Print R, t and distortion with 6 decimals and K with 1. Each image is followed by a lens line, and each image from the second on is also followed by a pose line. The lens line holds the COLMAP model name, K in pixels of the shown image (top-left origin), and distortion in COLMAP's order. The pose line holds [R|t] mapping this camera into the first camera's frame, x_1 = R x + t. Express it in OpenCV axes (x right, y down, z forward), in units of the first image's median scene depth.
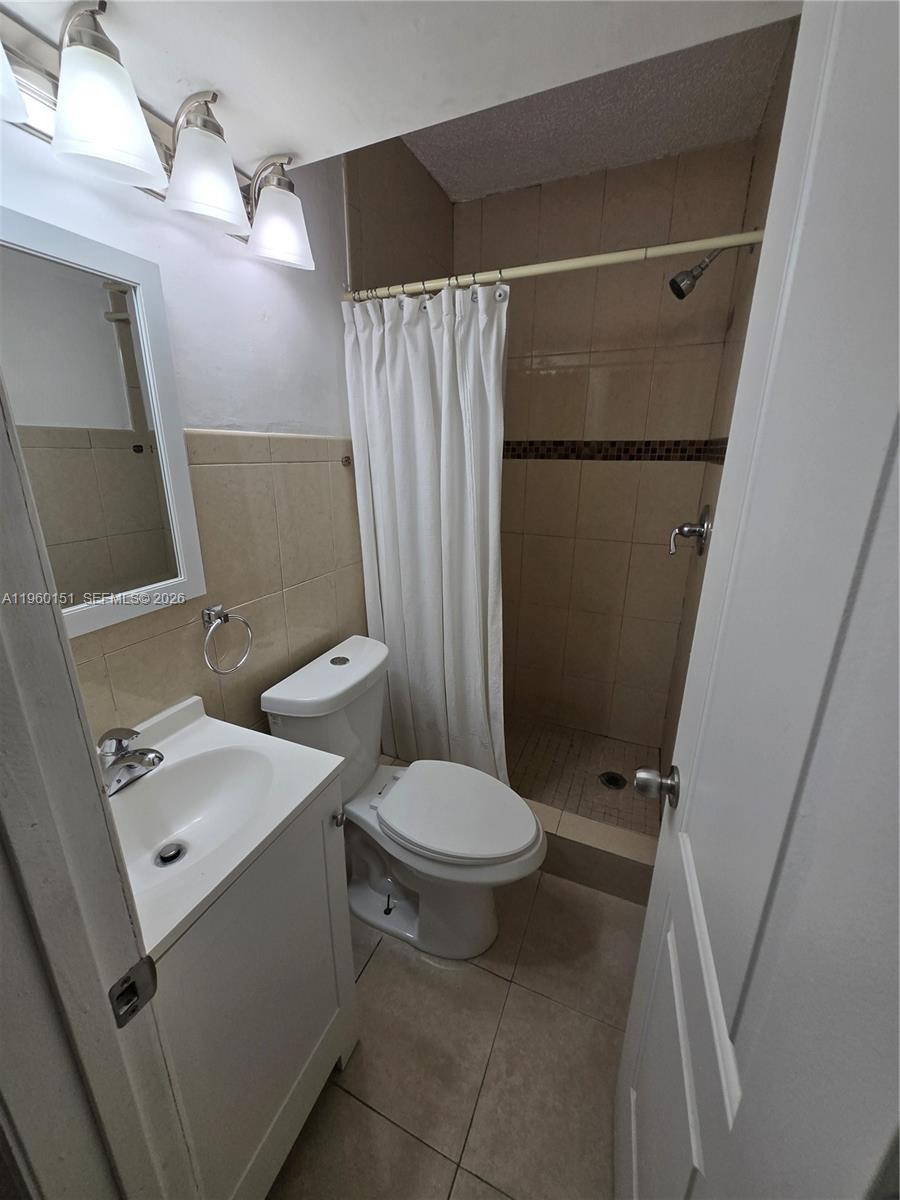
lens RADIAL K [[470.4, 0, 444.7], [0, 470.4, 584.4], [0, 0, 1]] dist [0.002242, -0.000618]
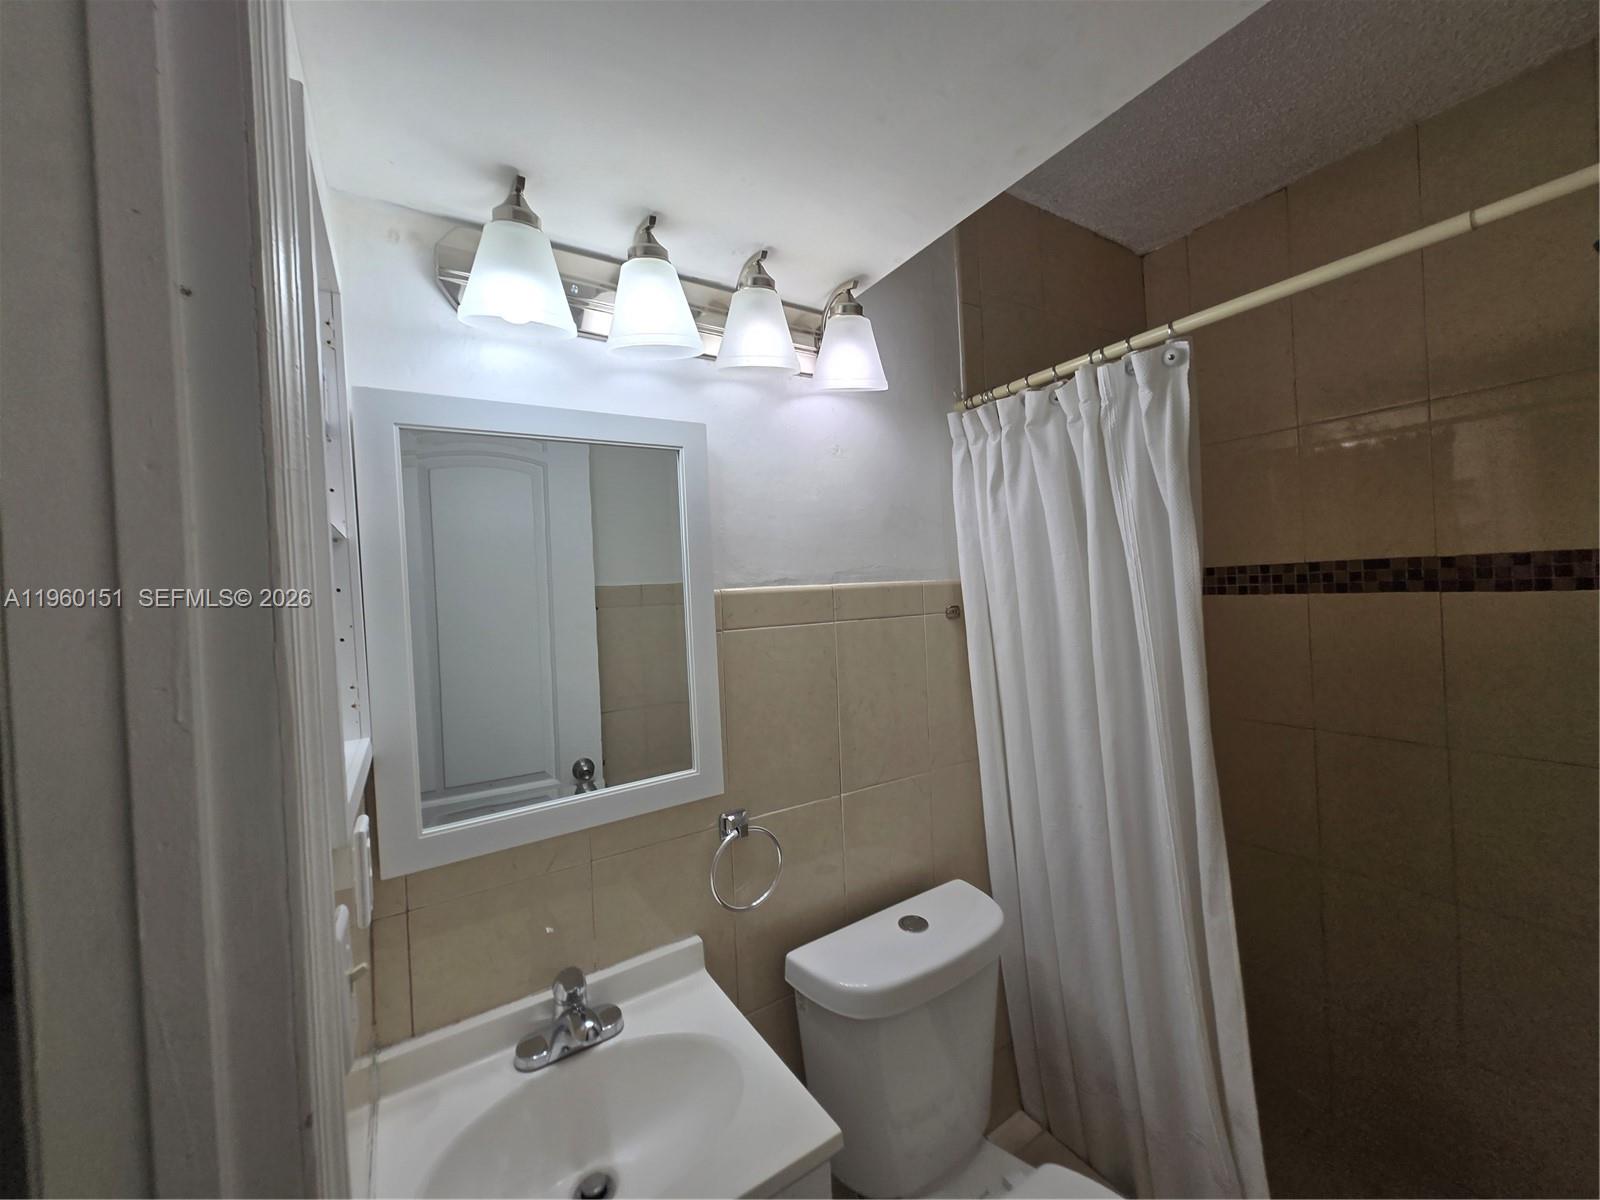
lens RADIAL K [[627.2, 0, 808.1], [0, 627.2, 580.0], [0, 0, 1]] dist [0.002242, -0.000618]
pose [[0.834392, -0.049807, -0.548916, 0.153518], [-0.103001, 0.964274, -0.244063, -0.066089], [0.541462, 0.260183, 0.799452, 0.132408]]
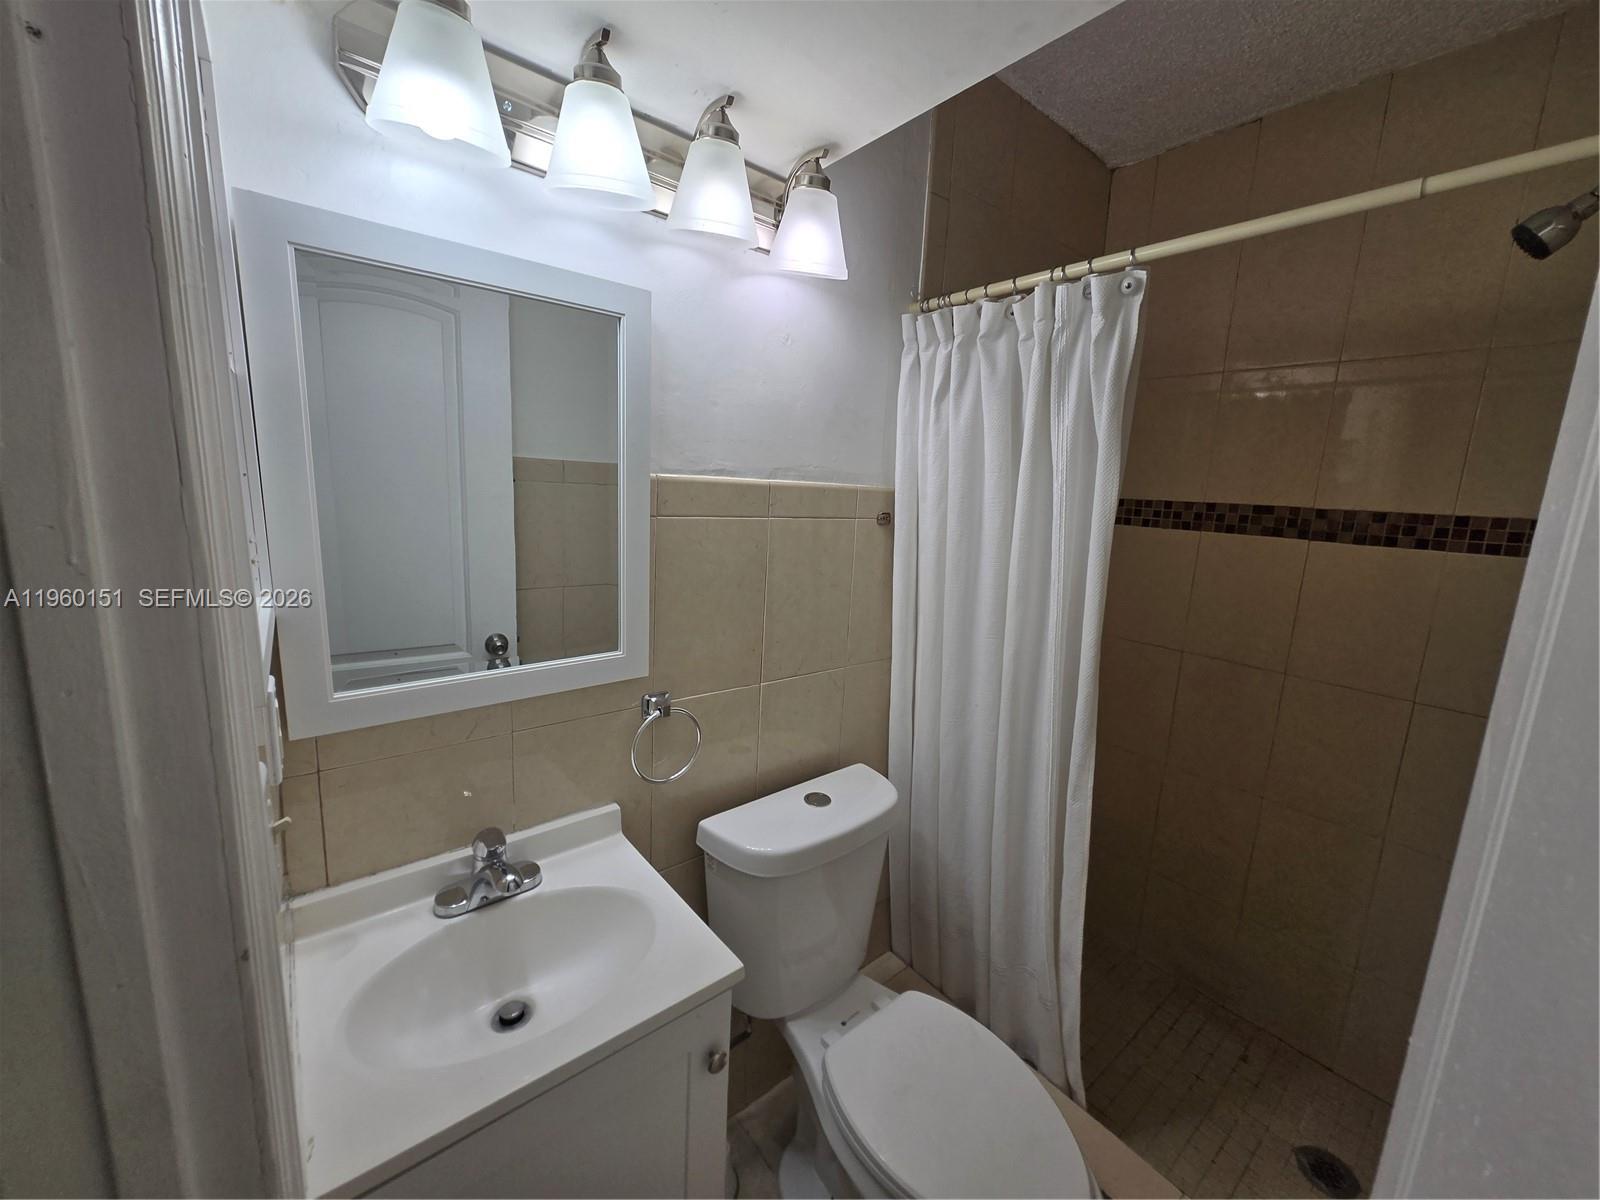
lens RADIAL K [[627.2, 0, 808.0], [0, 627.2, 581.4], [0, 0, 1]] dist [0.002242, -0.000618]
pose [[0.893712, 0.108787, -0.435251, 0.139087], [-0.167708, 0.980832, -0.099210, -0.062109], [0.416116, 0.161661, 0.894826, 0.118868]]
